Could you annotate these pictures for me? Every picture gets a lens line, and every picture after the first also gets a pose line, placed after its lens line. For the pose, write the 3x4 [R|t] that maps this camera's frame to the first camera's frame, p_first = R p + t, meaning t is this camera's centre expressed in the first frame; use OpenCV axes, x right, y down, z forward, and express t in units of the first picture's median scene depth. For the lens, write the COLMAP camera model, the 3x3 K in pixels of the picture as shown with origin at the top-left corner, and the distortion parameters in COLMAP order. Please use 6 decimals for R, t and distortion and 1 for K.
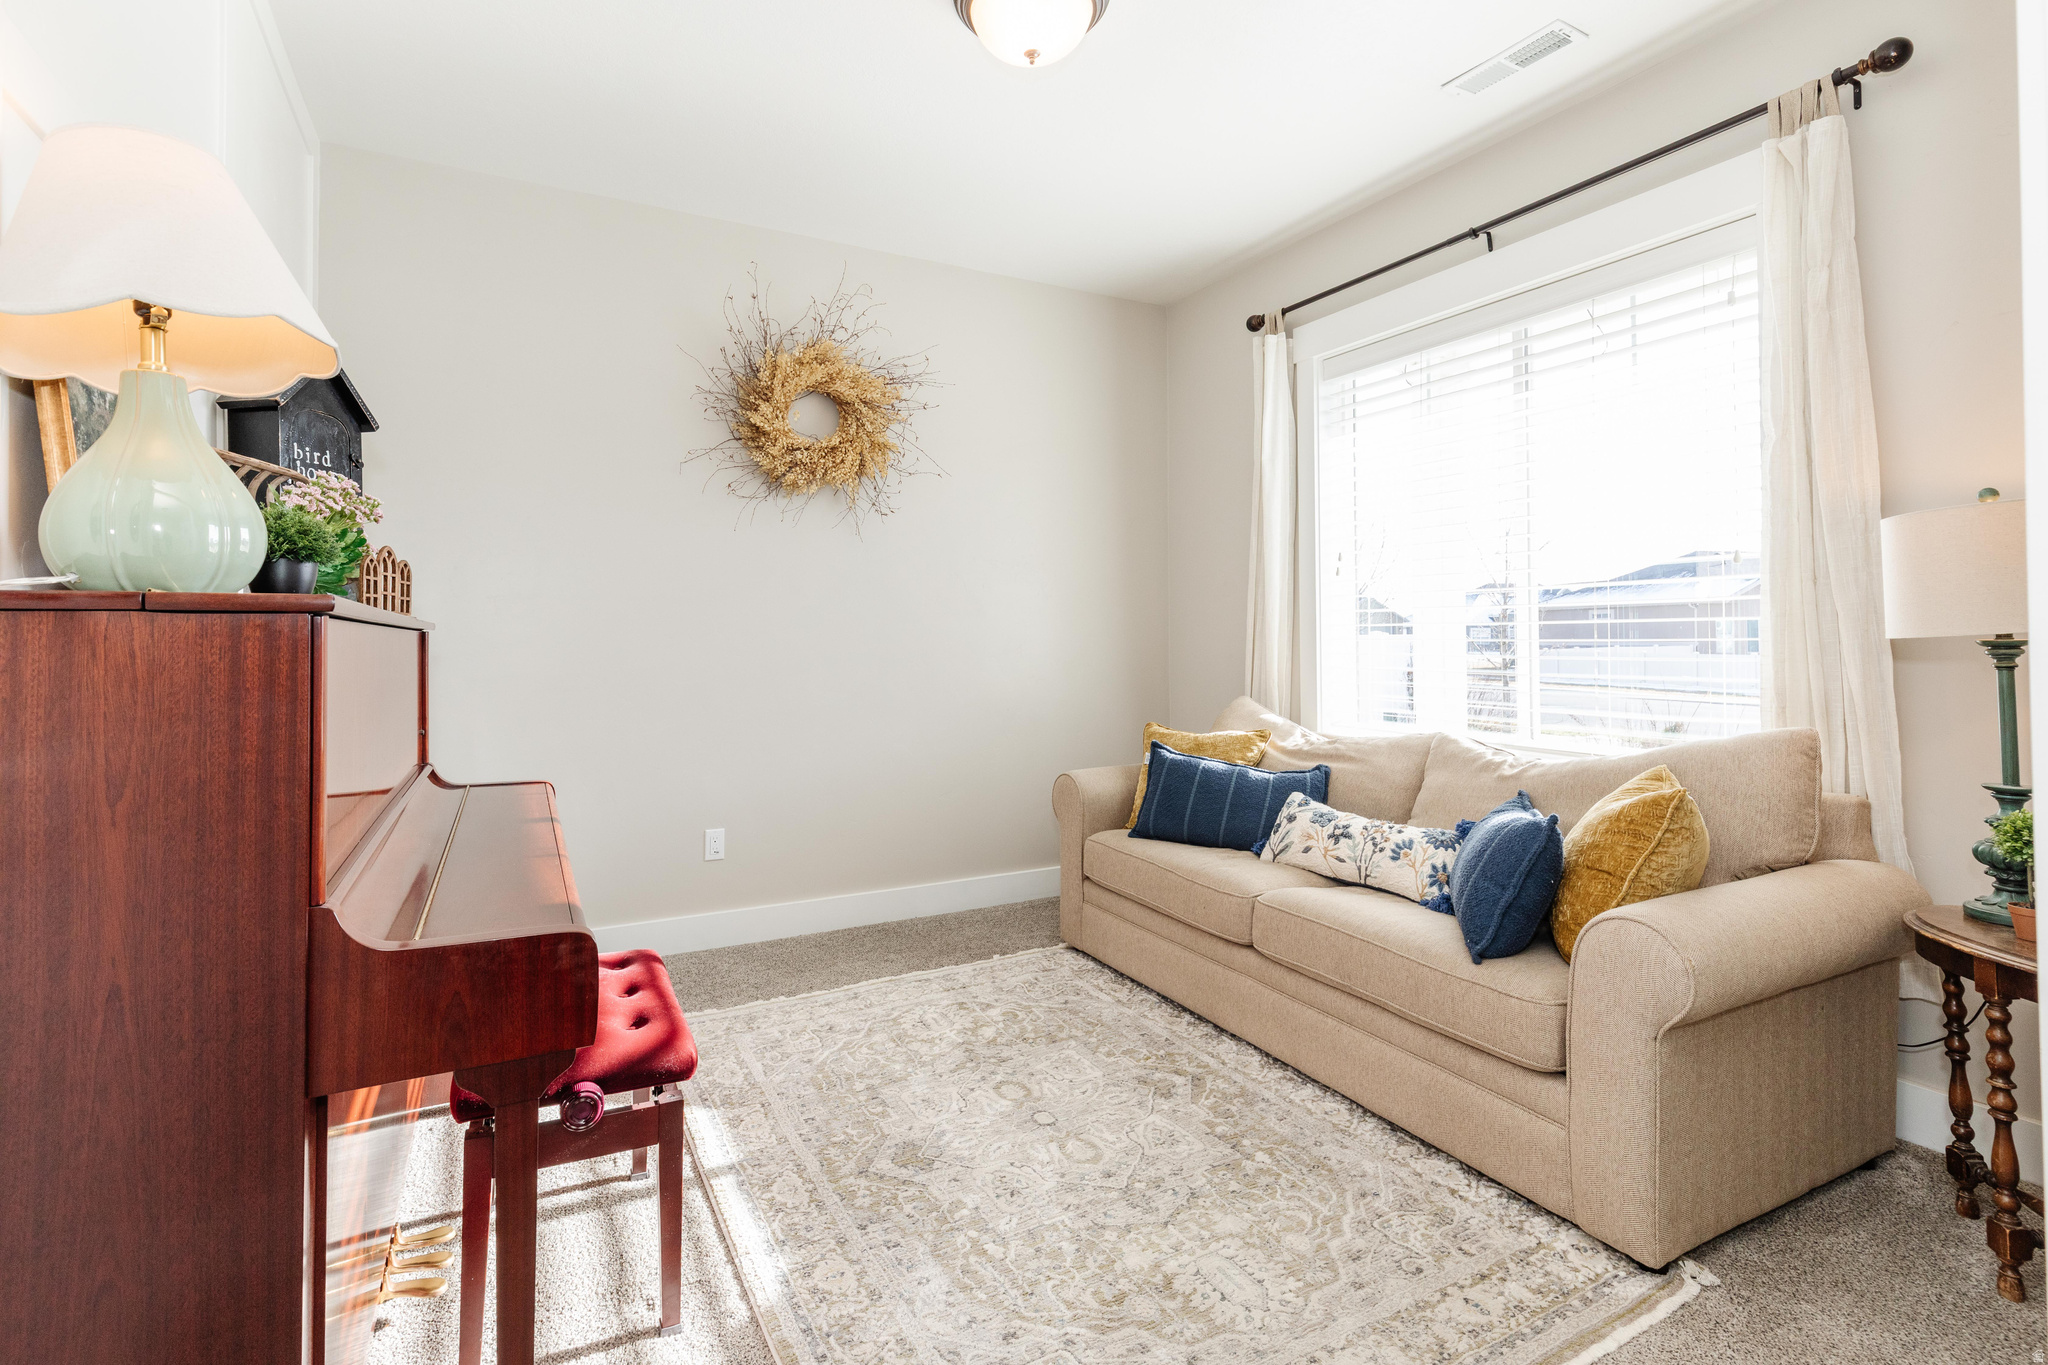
lens RADIAL K [[935.0, 0, 932.9], [0, 935.0, 644.0], [0, 0, 1]] dist [0.018270, -0.000717]
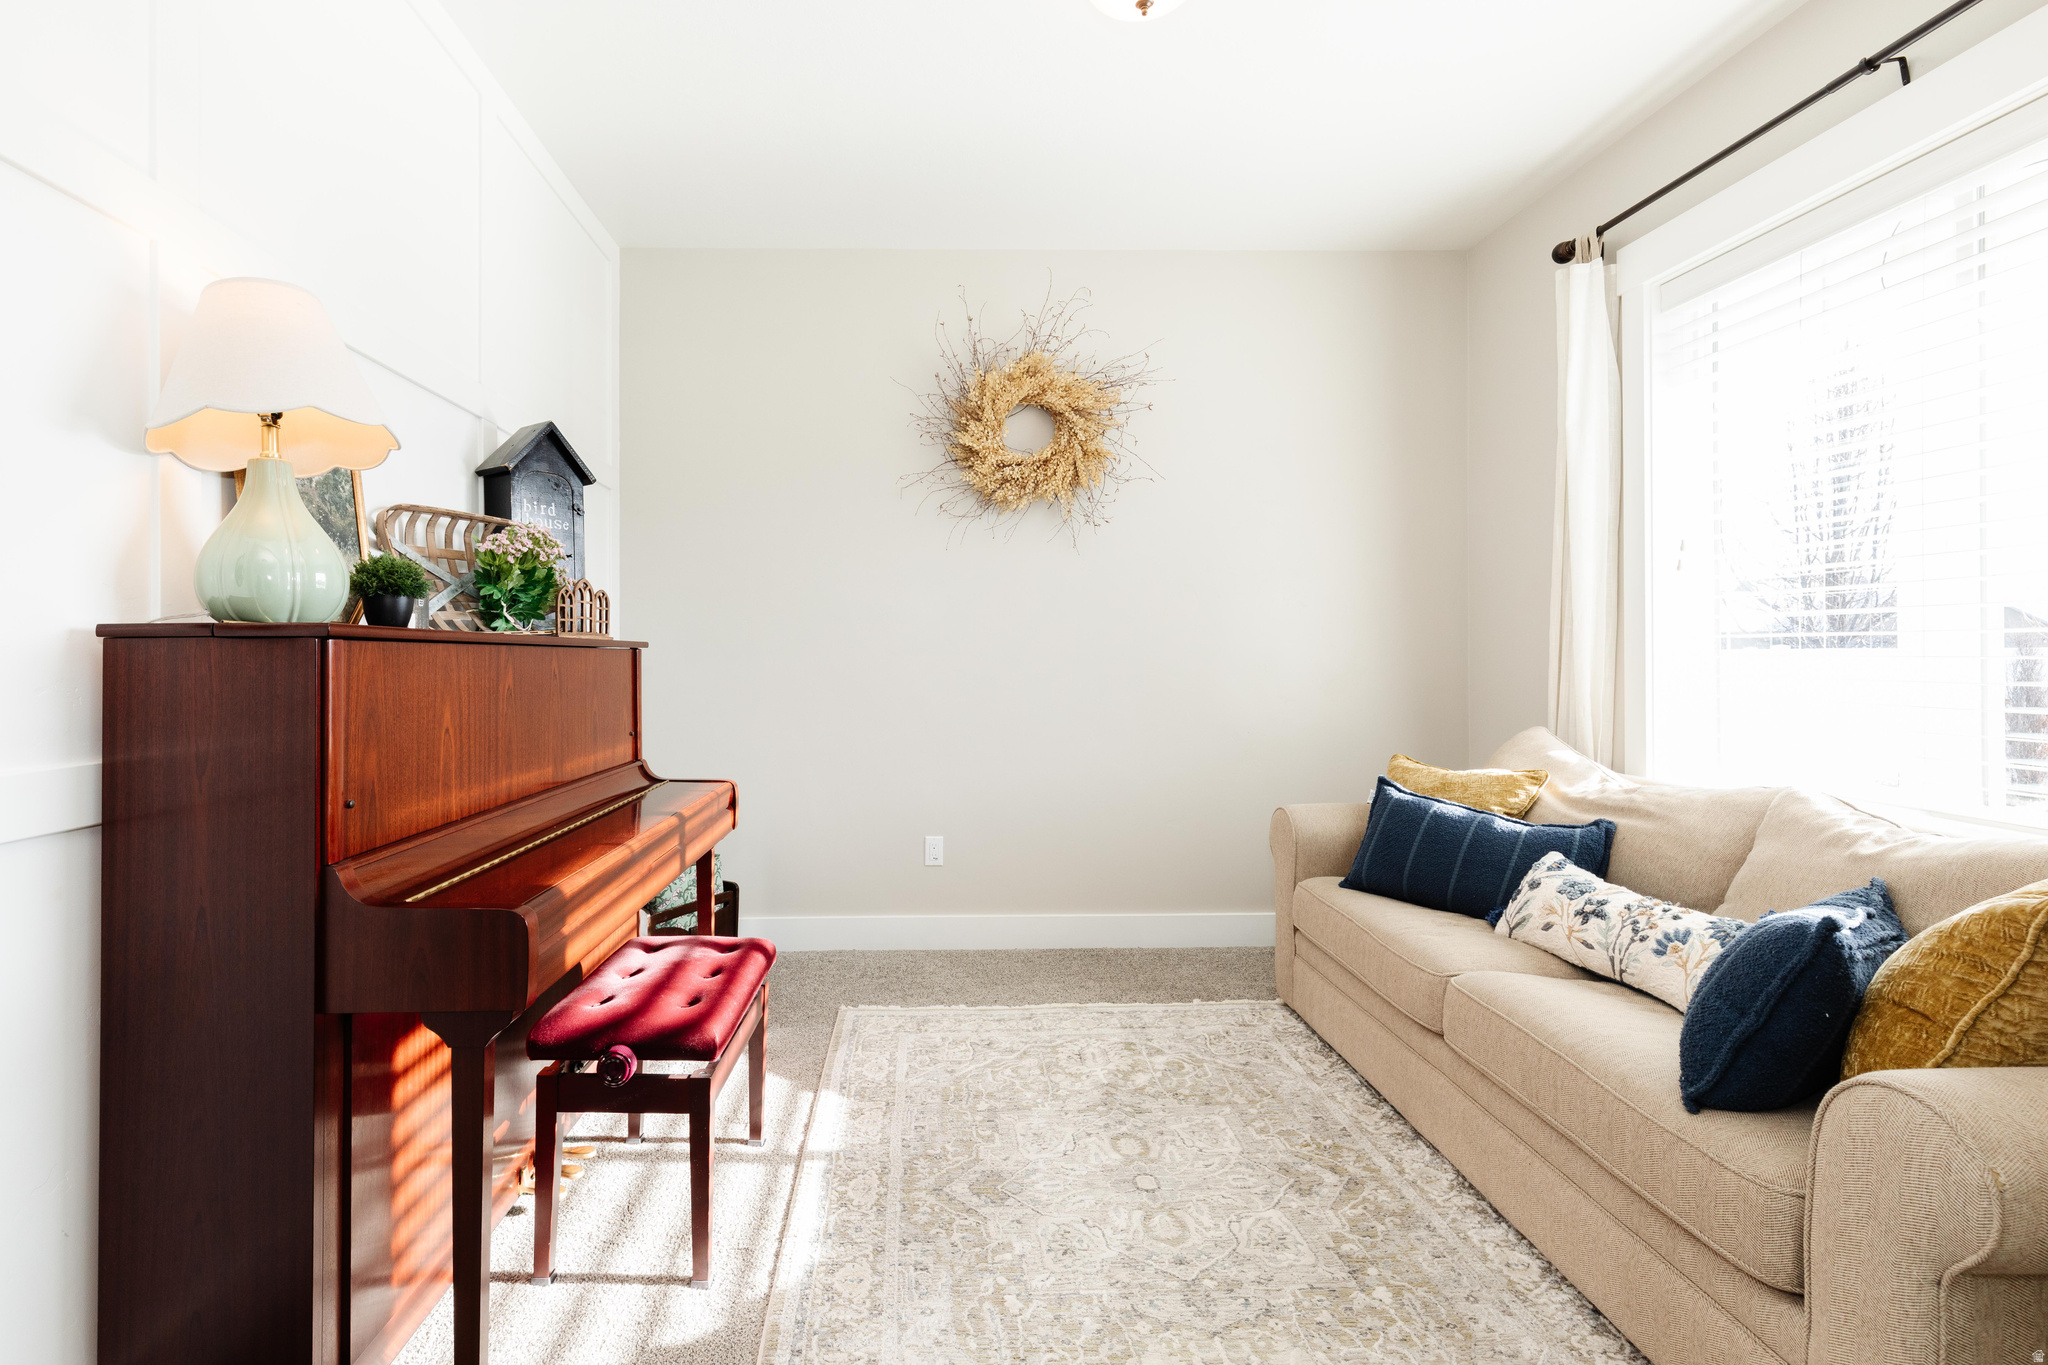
lens RADIAL K [[935.0, 0, 1018.3], [0, 935.0, 667.3], [0, 0, 1]] dist [0.018270, -0.000717]
pose [[0.904002, 0.006466, -0.427478, 0.369355], [-0.001821, 0.999935, 0.011275, -0.003920], [0.427523, -0.009414, 0.903955, 0.121055]]
